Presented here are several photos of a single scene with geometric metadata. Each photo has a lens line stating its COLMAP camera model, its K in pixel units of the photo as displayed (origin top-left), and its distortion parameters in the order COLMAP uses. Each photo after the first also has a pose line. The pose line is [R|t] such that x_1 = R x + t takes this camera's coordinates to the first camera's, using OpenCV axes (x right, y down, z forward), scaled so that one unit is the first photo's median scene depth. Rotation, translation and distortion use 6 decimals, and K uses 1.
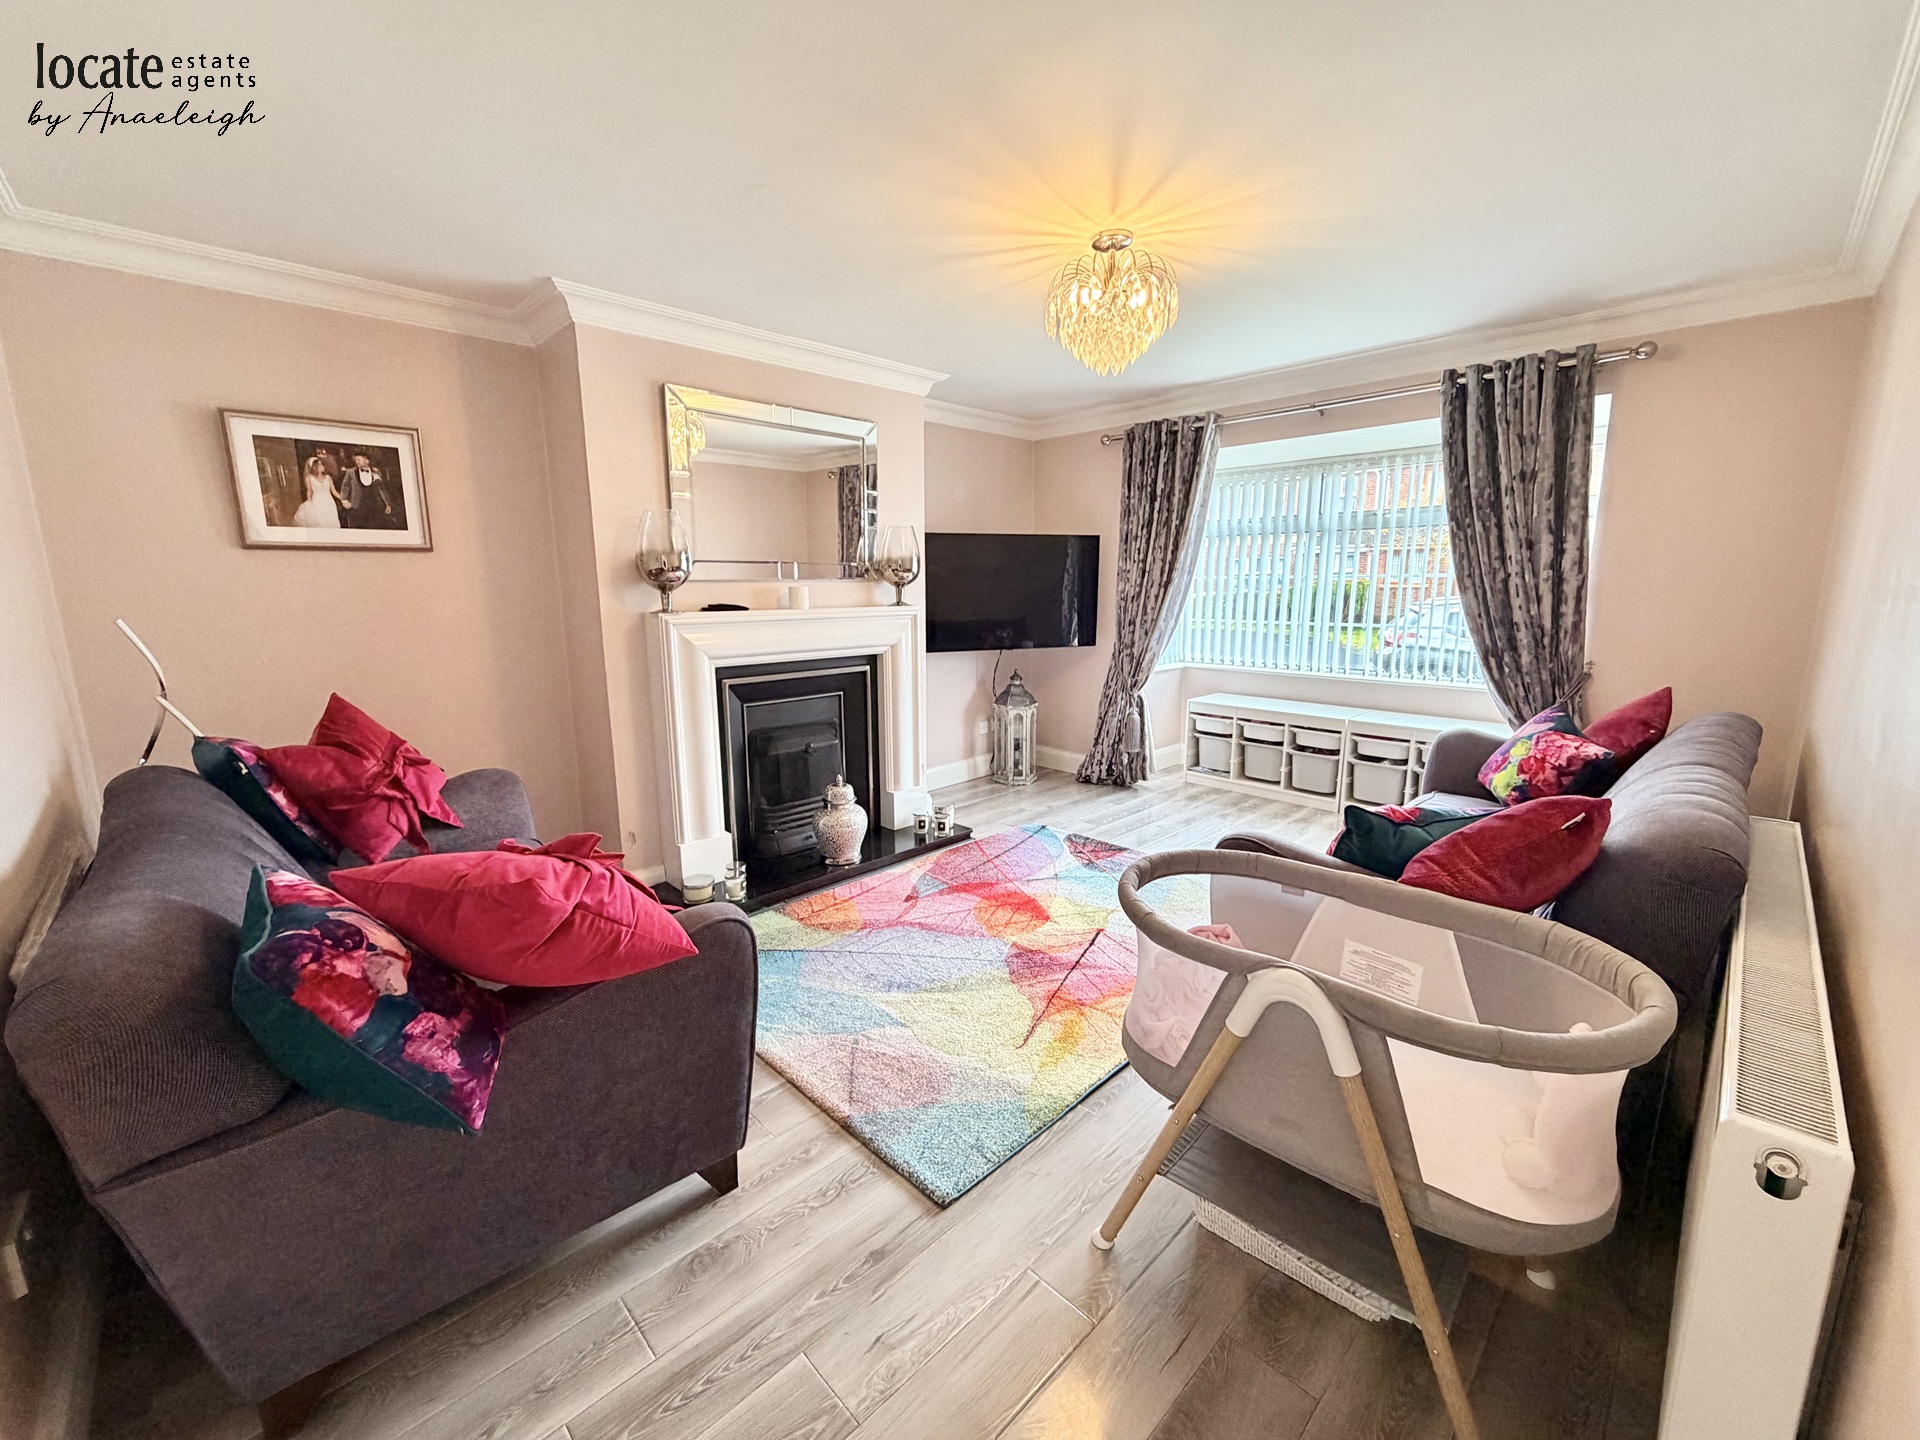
lens RADIAL K [[765.9, 0, 953.8], [0, 765.9, 725.3], [0, 0, 1]] dist [0.001300, -0.001150]
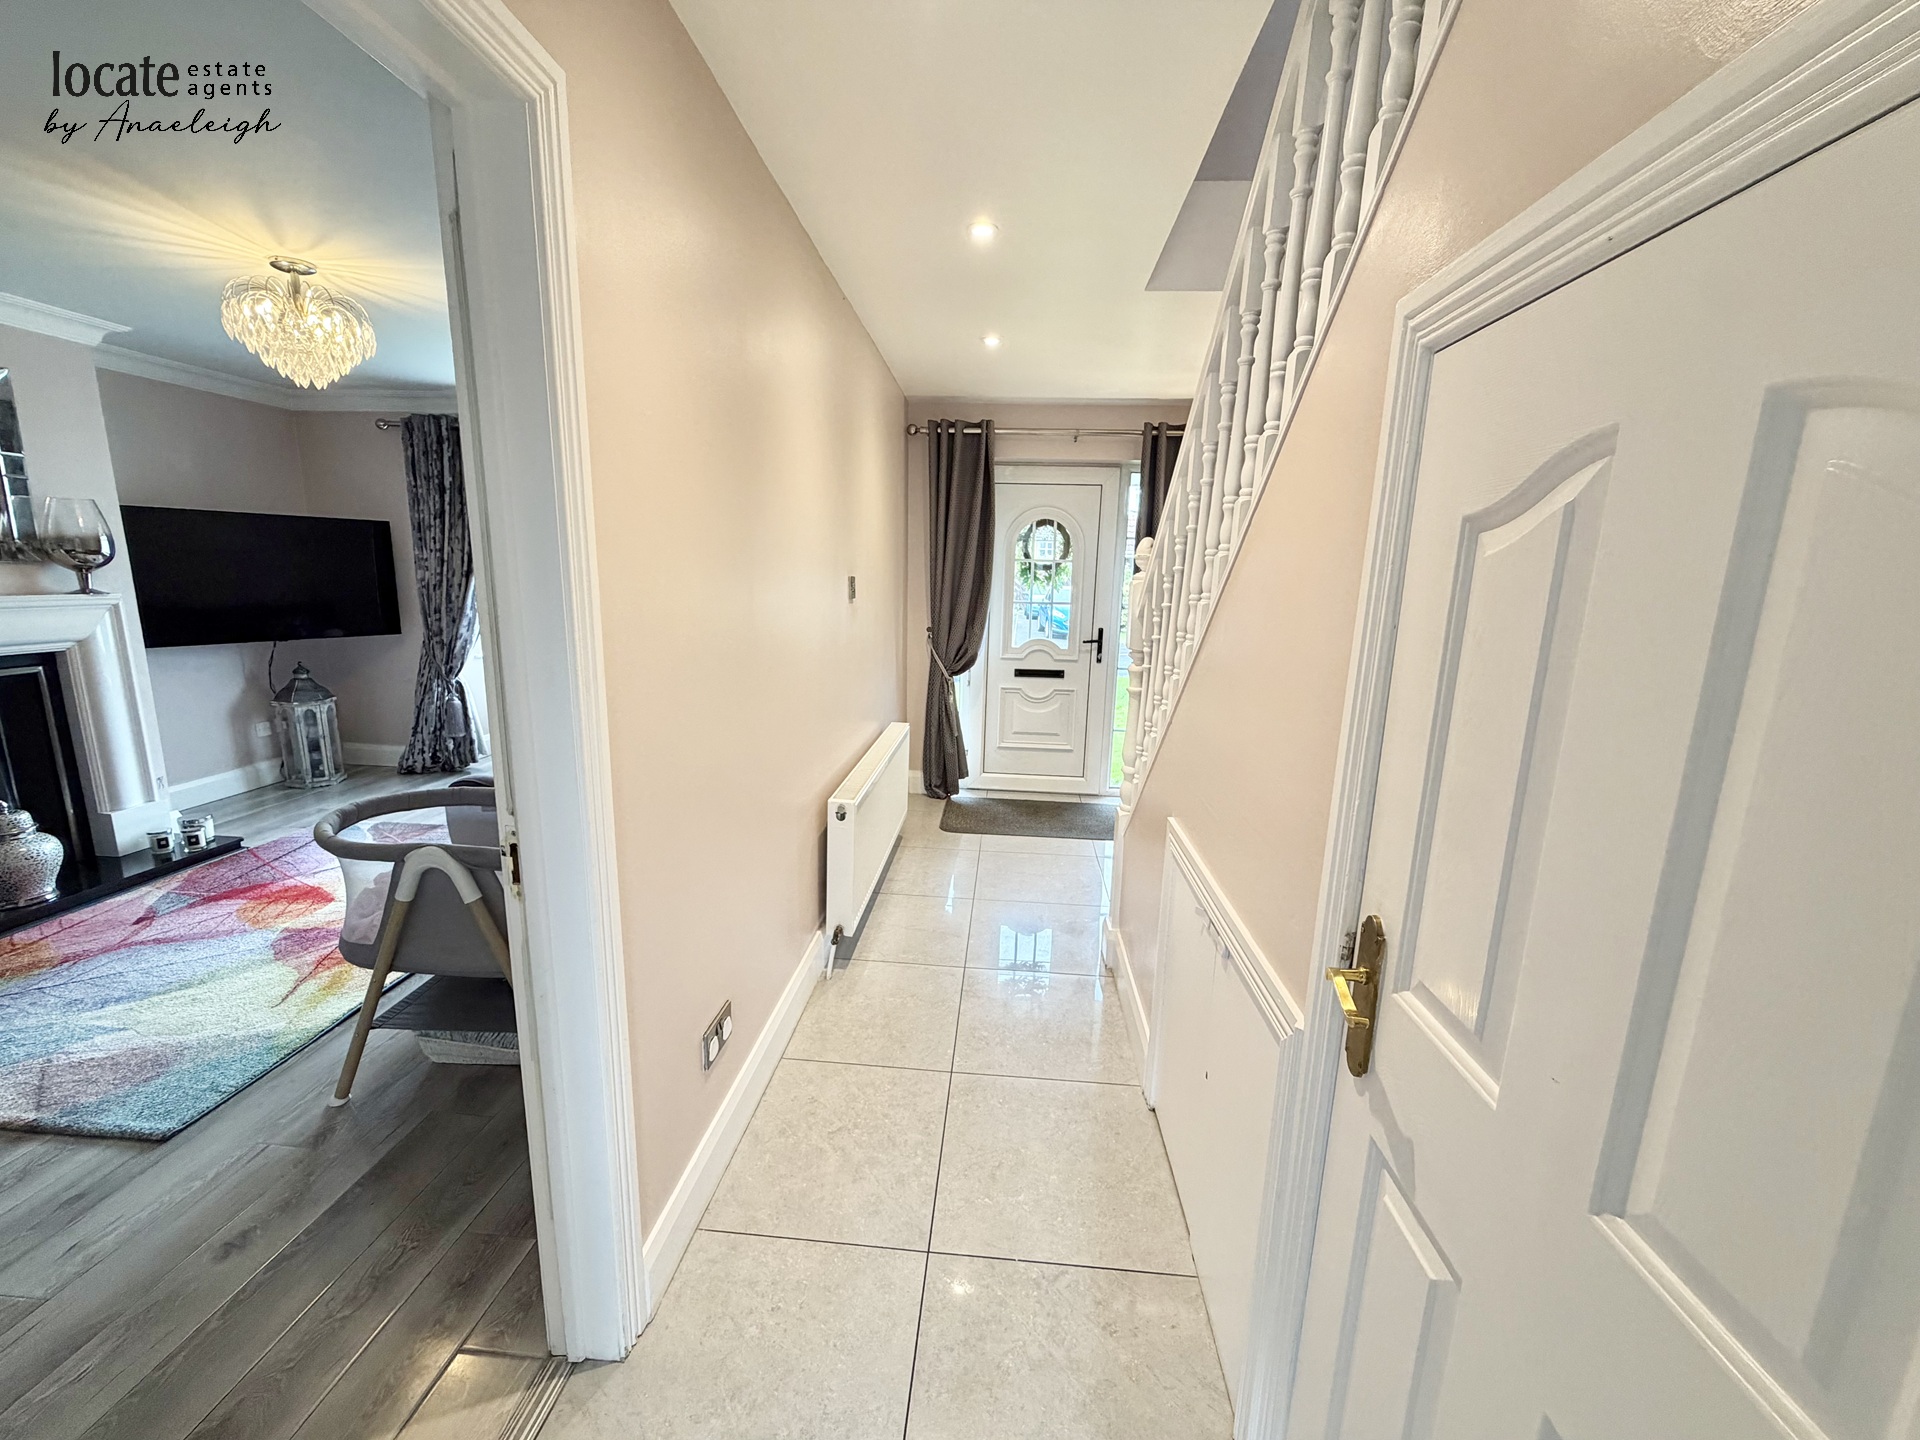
lens RADIAL K [[765.9, 0, 954.3], [0, 765.9, 725.8], [0, 0, 1]] dist [0.001300, -0.001150]
pose [[0.749472, -0.105389, 0.653594, 0.079817], [0.090721, 0.994284, 0.056294, 0.028706], [-0.655791, 0.017104, 0.754749, -0.265002]]
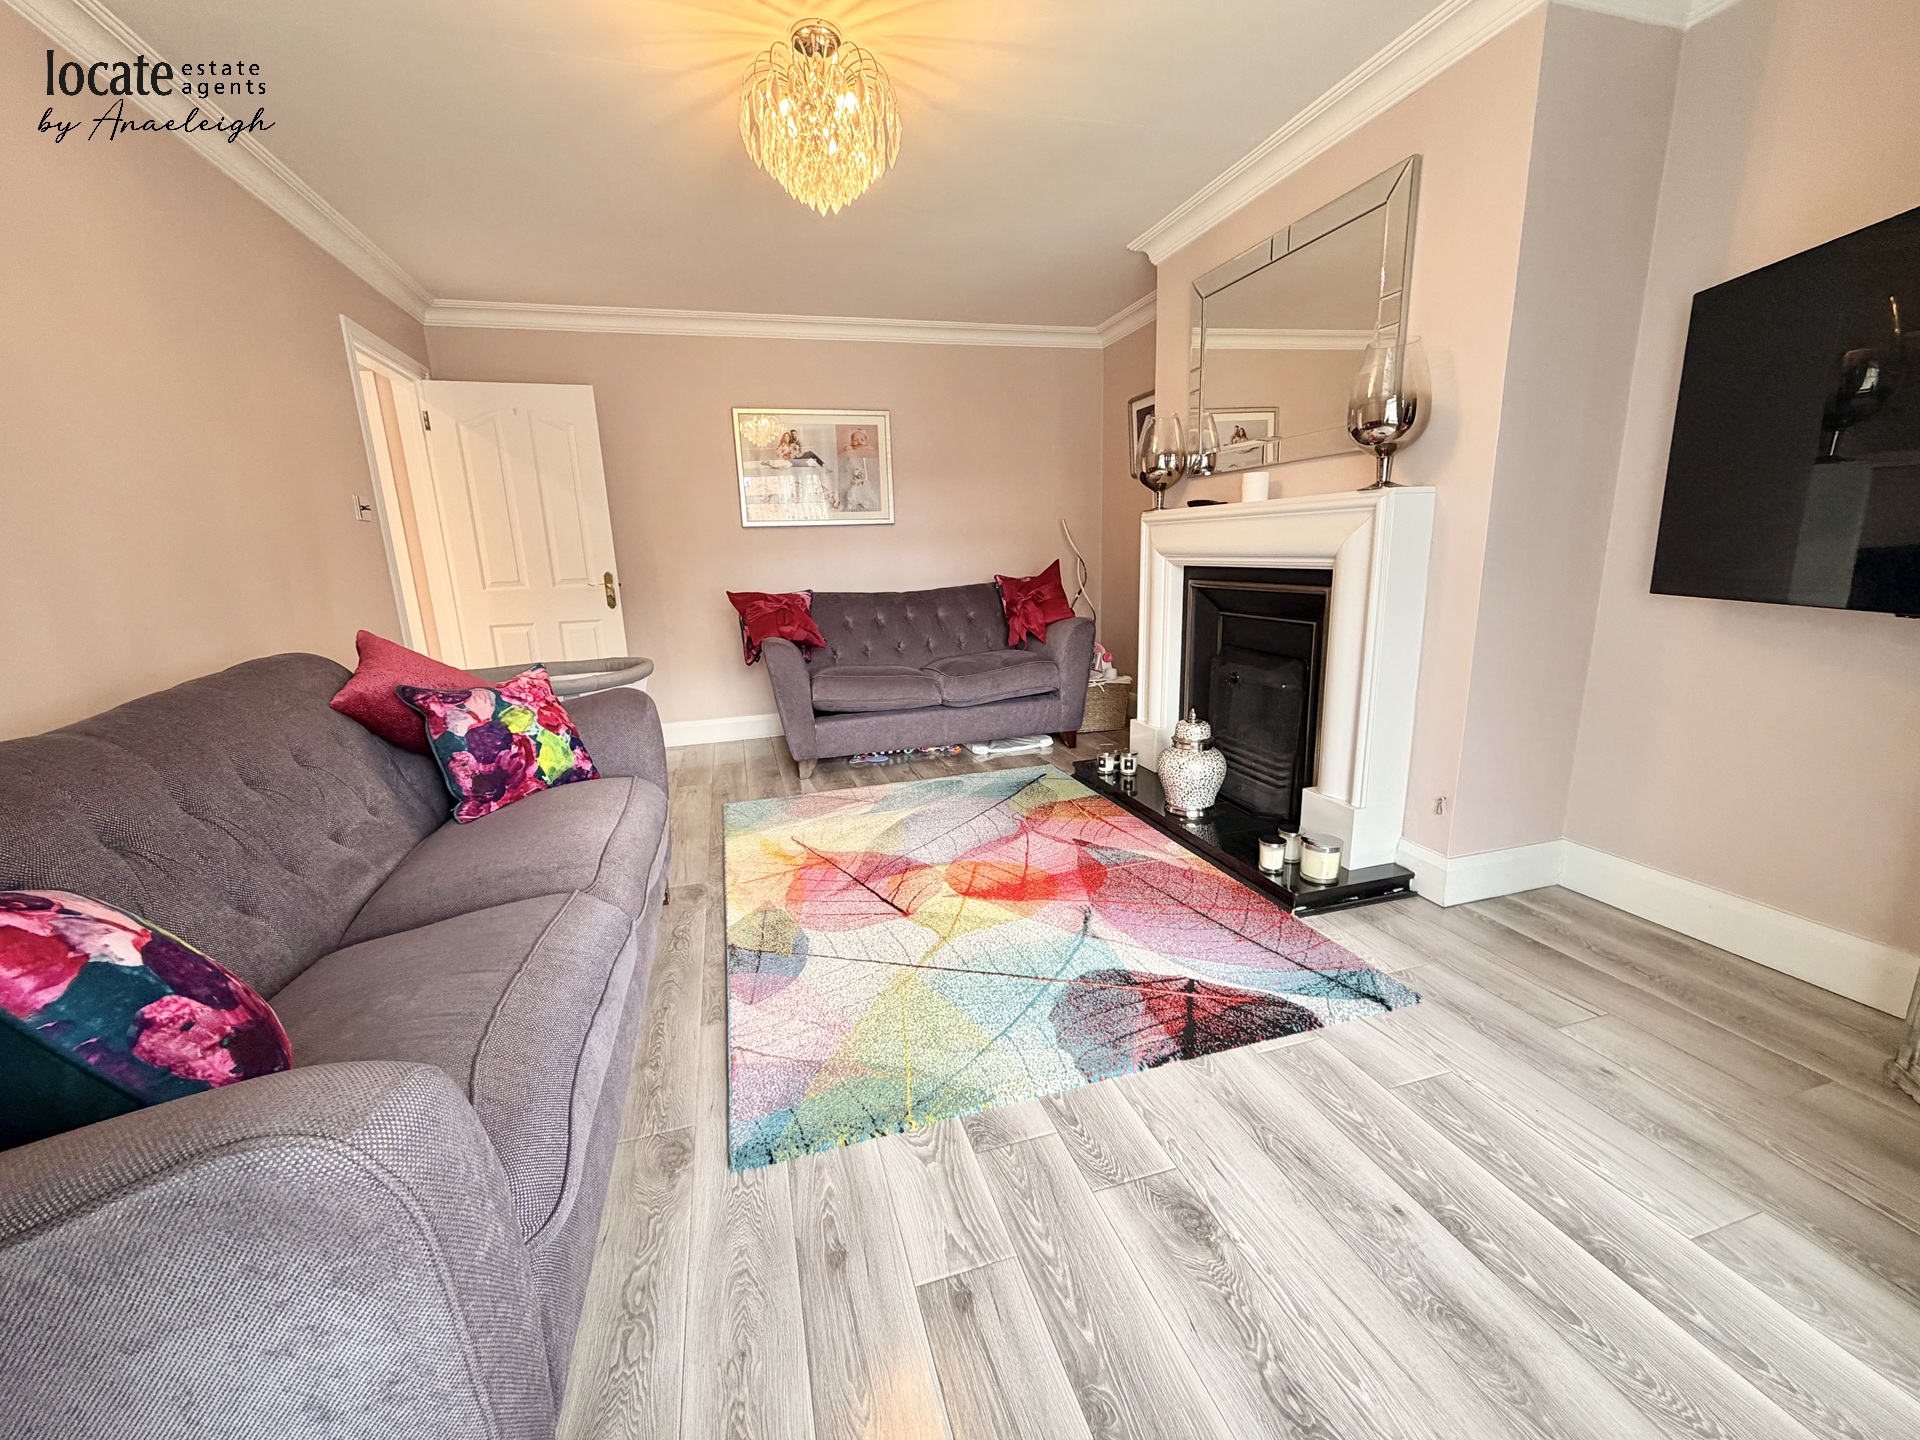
lens RADIAL K [[765.9, 0, 948.6], [0, 765.9, 718.9], [0, 0, 1]] dist [0.001300, -0.001150]
pose [[-0.469772, 0.217280, -0.855631, 0.612540], [-0.122228, 0.943893, 0.306801, -0.130693], [0.874285, 0.248708, -0.416857, 1.004043]]
